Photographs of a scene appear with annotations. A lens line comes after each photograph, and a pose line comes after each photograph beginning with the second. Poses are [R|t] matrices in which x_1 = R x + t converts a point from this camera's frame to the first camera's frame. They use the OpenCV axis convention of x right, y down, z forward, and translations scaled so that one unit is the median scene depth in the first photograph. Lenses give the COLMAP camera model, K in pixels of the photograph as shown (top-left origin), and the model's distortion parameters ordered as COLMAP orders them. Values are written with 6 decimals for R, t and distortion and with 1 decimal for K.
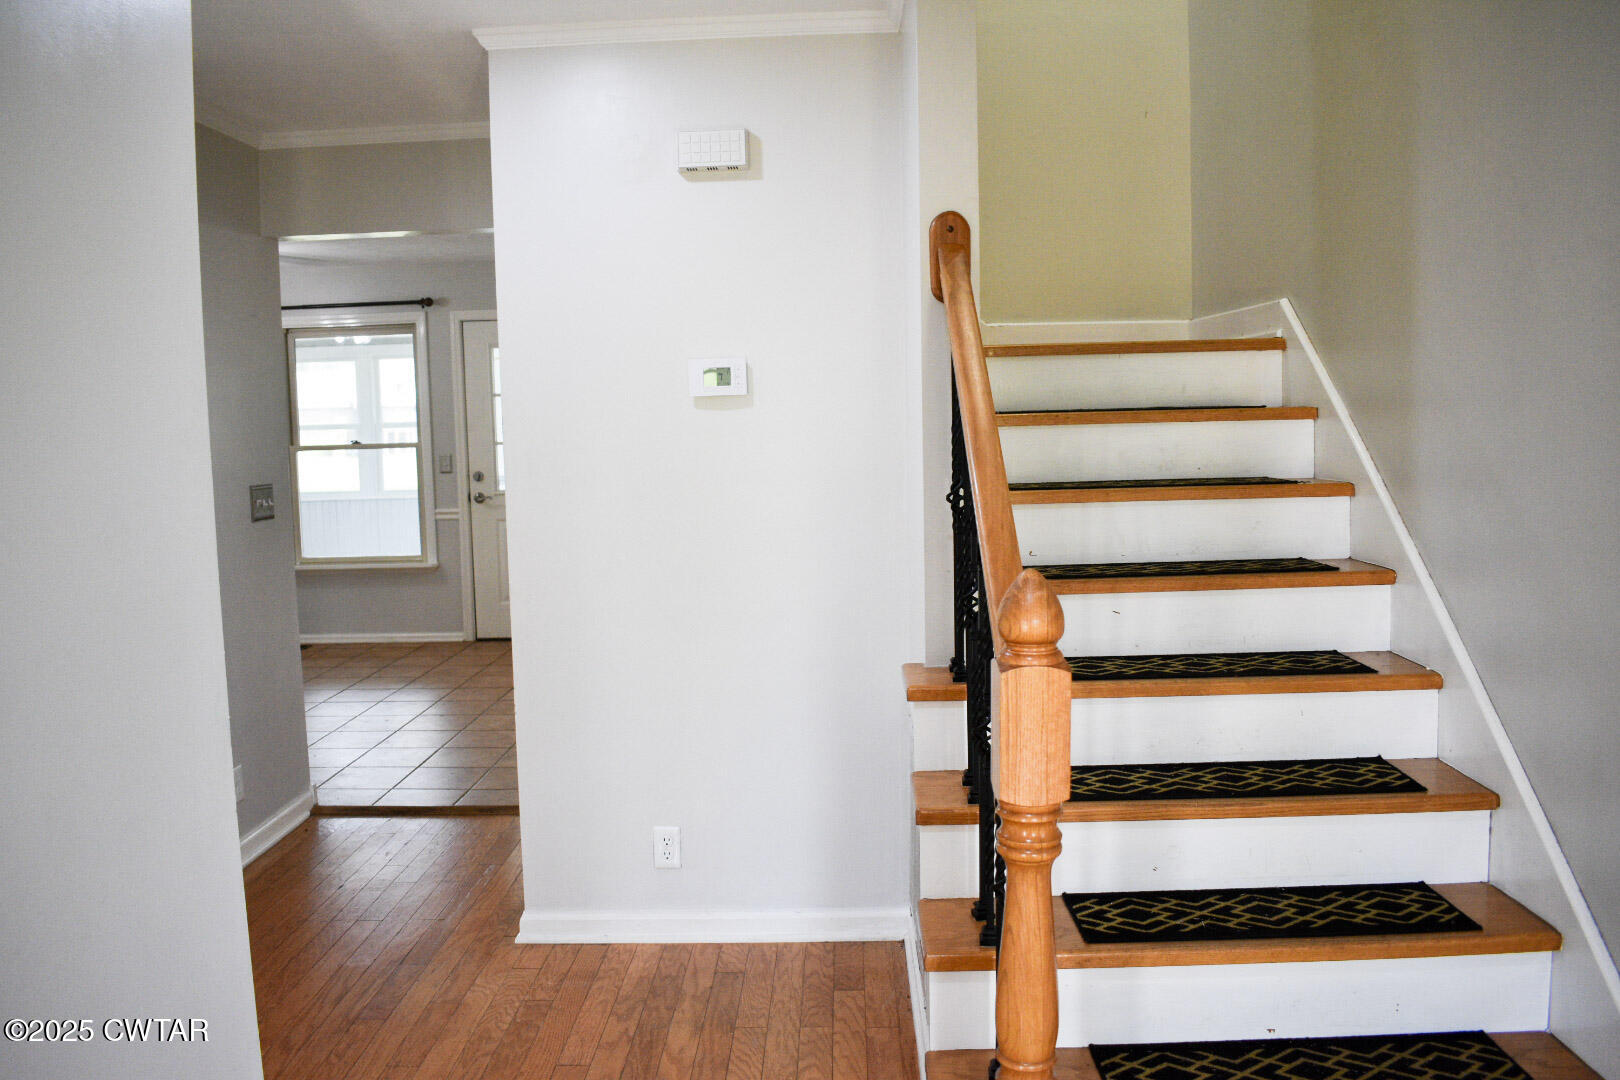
lens RADIAL K [[1268.4, 0, 810.4], [0, 1268.4, 537.3], [0, 0, 1]] dist [-0.077073, -0.000864]
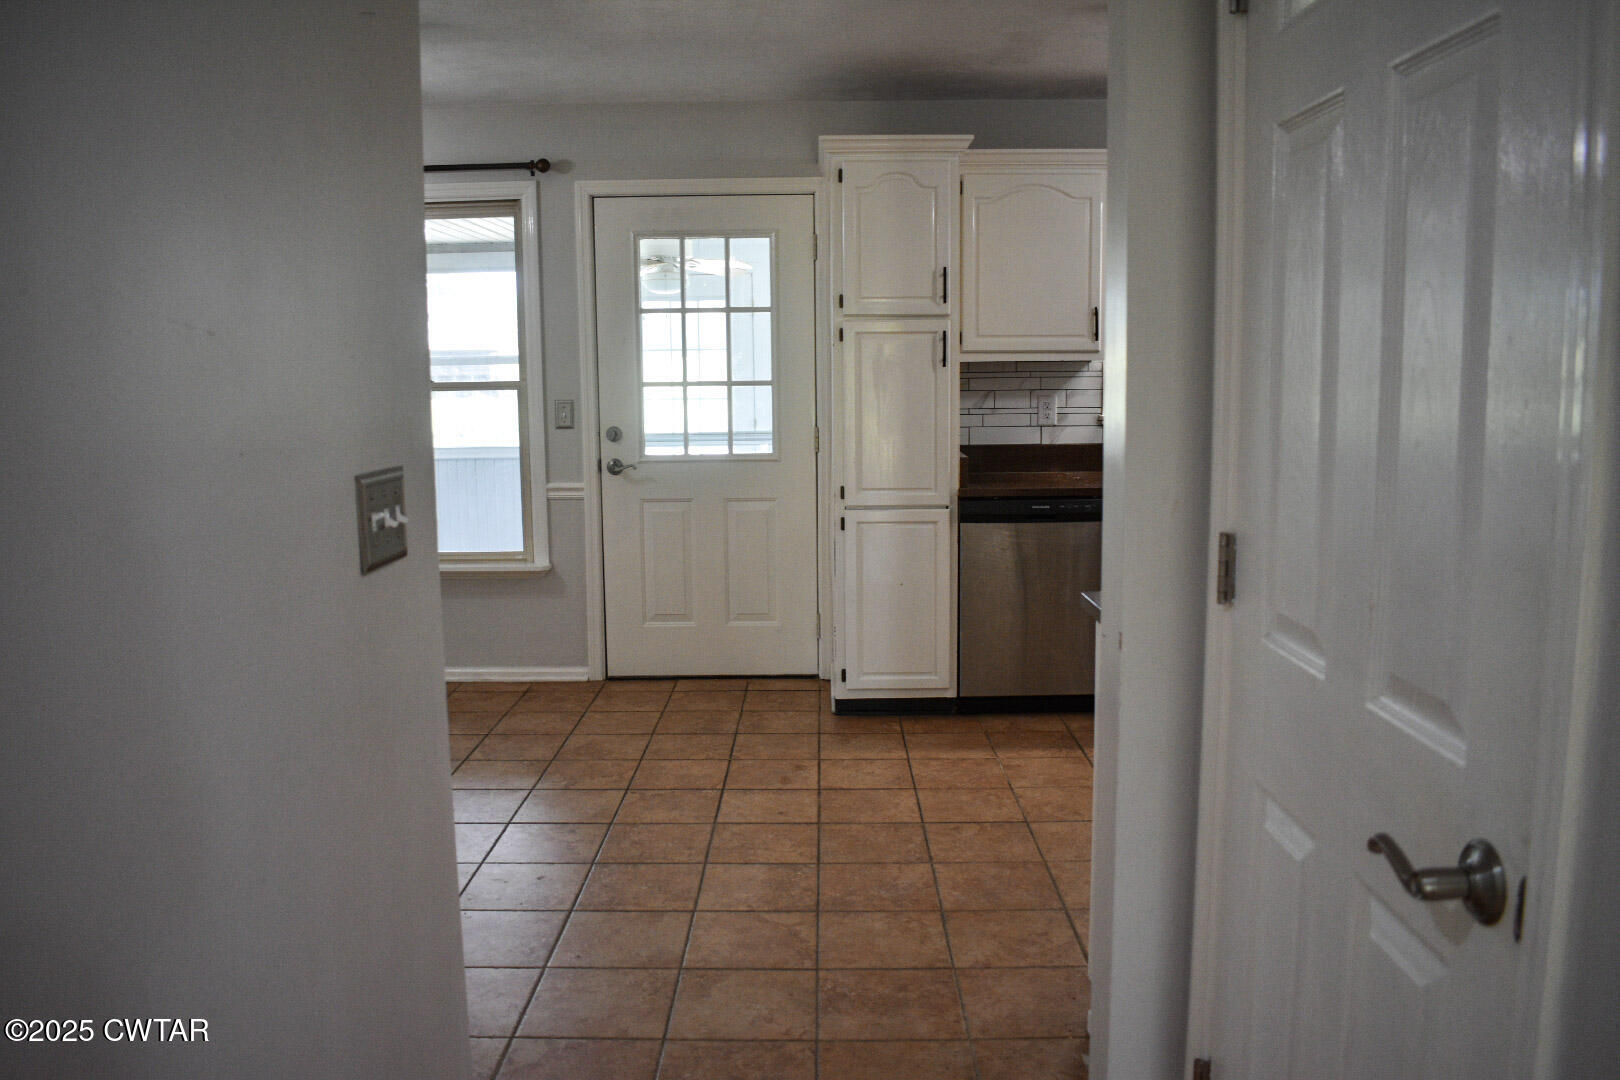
lens RADIAL K [[1268.4, 0, 810.9], [0, 1268.4, 536.4], [0, 0, 1]] dist [-0.077073, -0.000864]
pose [[0.999806, 0.011323, 0.016133, -0.169952], [-0.011910, 0.999254, 0.036731, -0.020364], [-0.015705, -0.036916, 0.999195, 0.333427]]
